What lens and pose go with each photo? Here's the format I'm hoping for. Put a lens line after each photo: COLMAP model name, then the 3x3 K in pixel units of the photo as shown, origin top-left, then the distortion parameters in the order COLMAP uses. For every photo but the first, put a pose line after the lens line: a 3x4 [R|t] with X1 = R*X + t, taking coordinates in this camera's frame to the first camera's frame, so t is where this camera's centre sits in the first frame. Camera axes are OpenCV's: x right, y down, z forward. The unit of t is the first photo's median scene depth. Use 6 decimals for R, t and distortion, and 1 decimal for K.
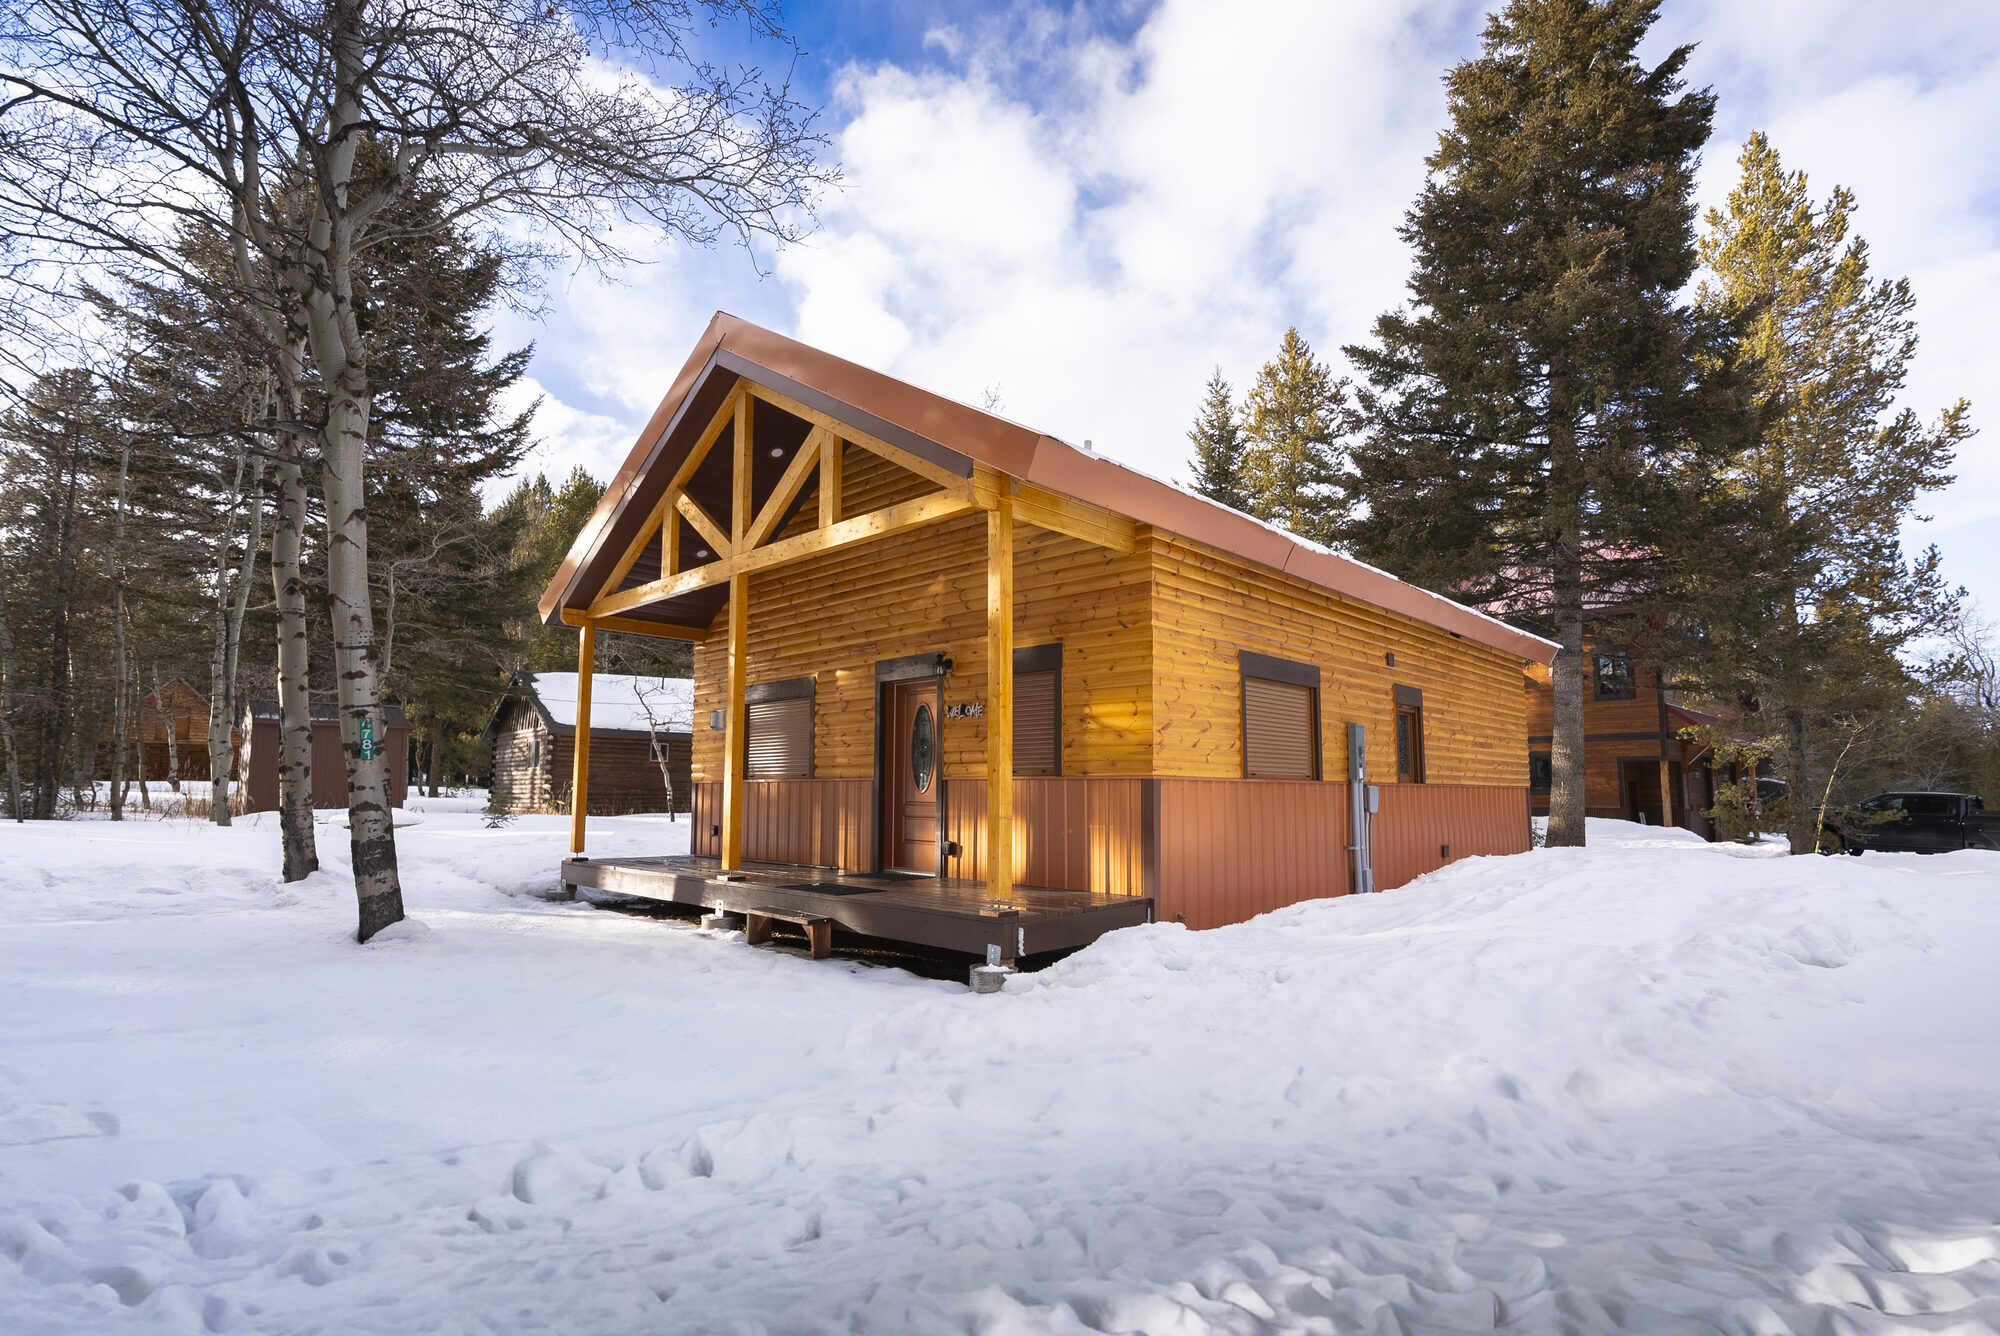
lens RADIAL K [[896.2, 0, 1003.3], [0, 896.2, 665.1], [0, 0, 1]] dist [-0.015355, 0.003664]
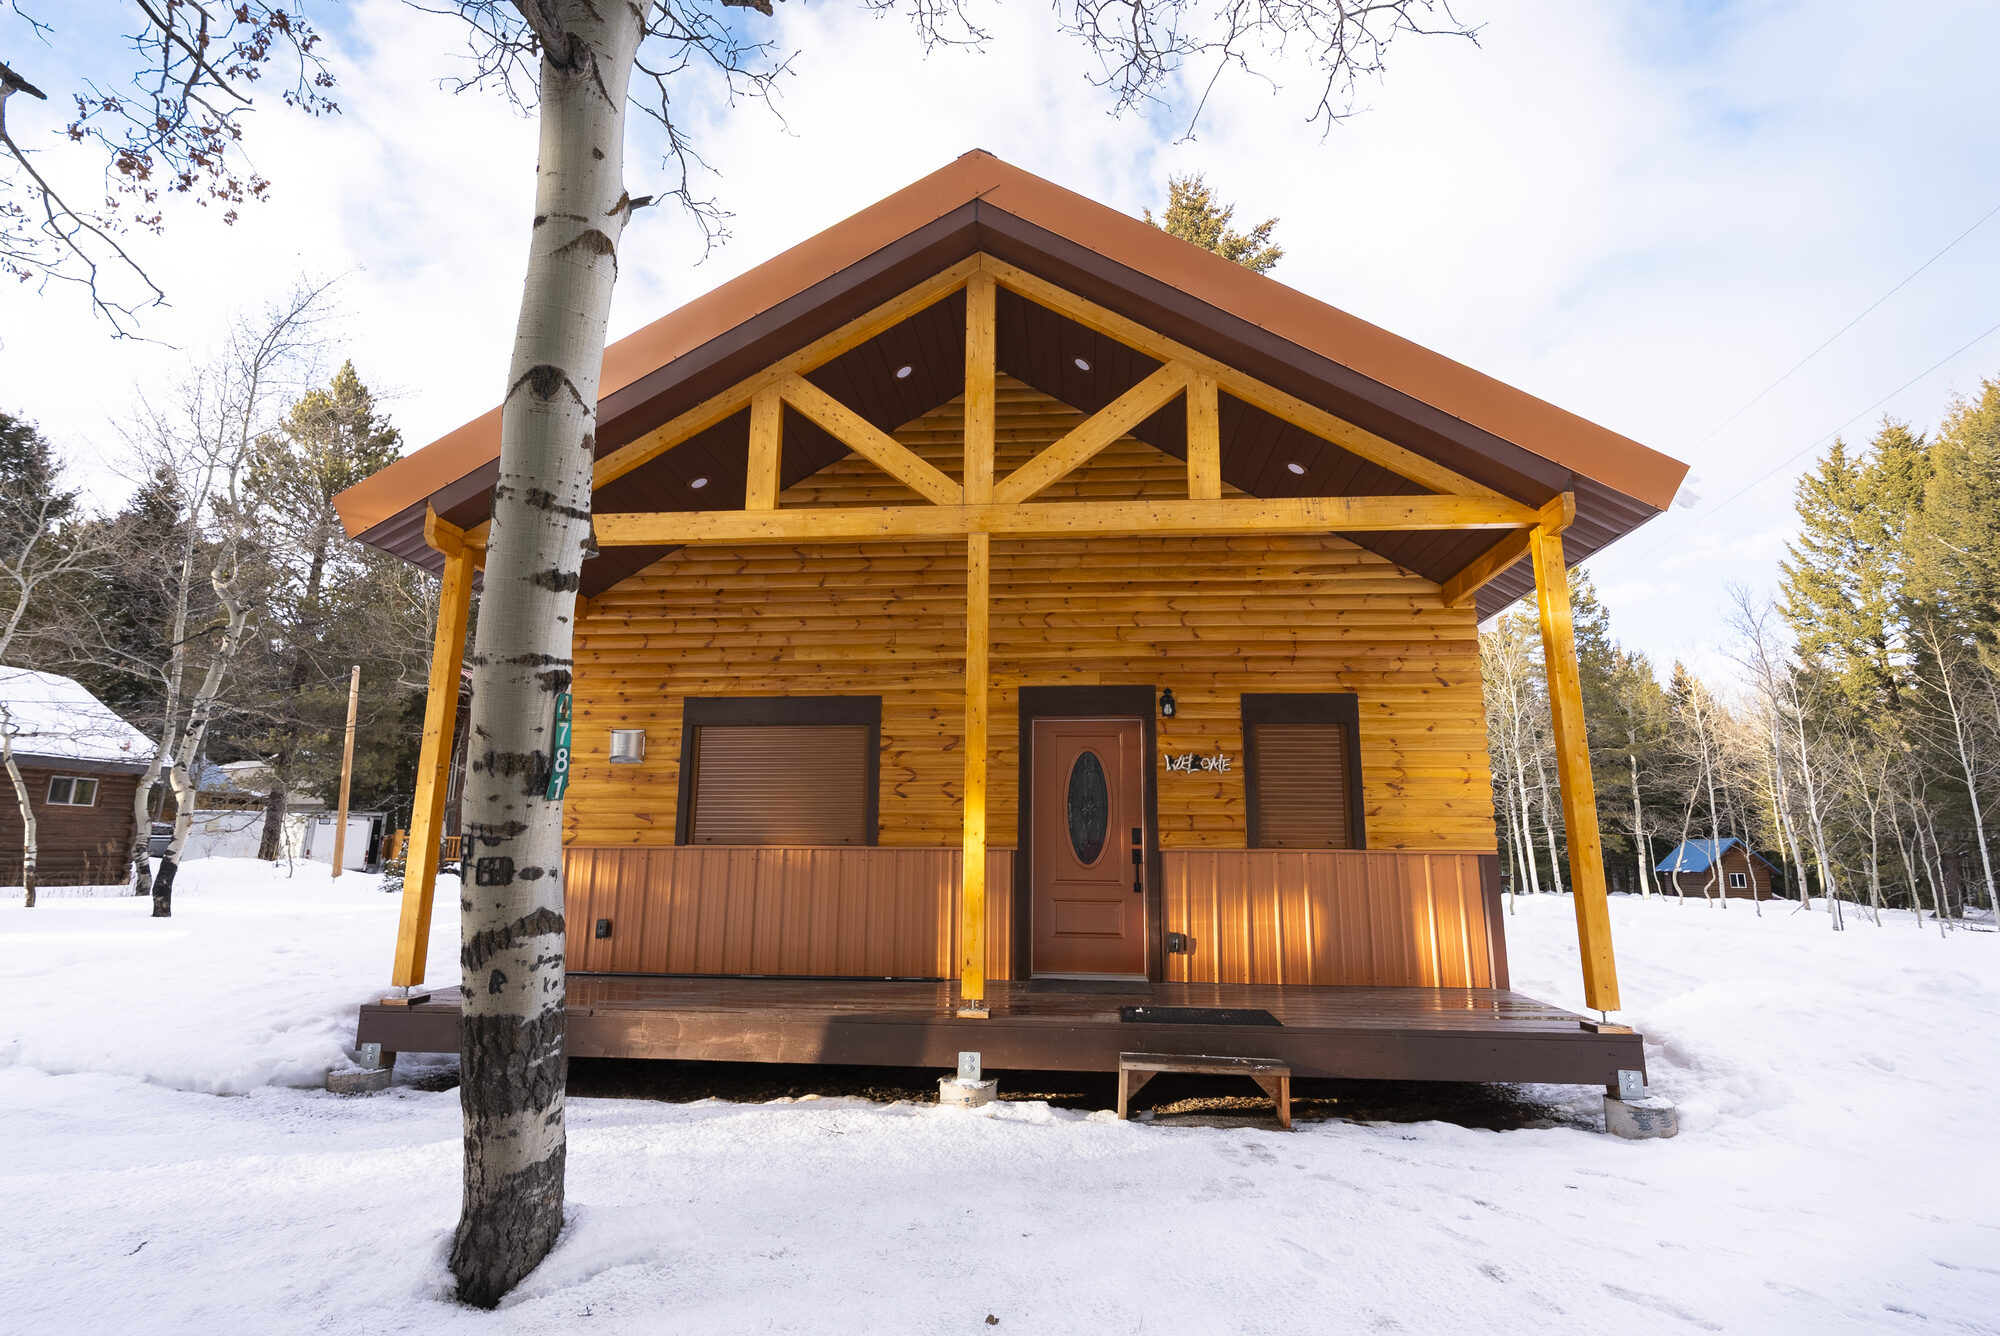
lens RADIAL K [[896.2, 0, 1003.3], [0, 896.2, 665.1], [0, 0, 1]] dist [-0.015355, 0.003664]
pose [[0.786418, 0.129656, 0.603934, -0.677090], [-0.089620, 0.991327, -0.096124, 0.057088], [-0.611159, 0.021469, 0.791217, 0.480101]]
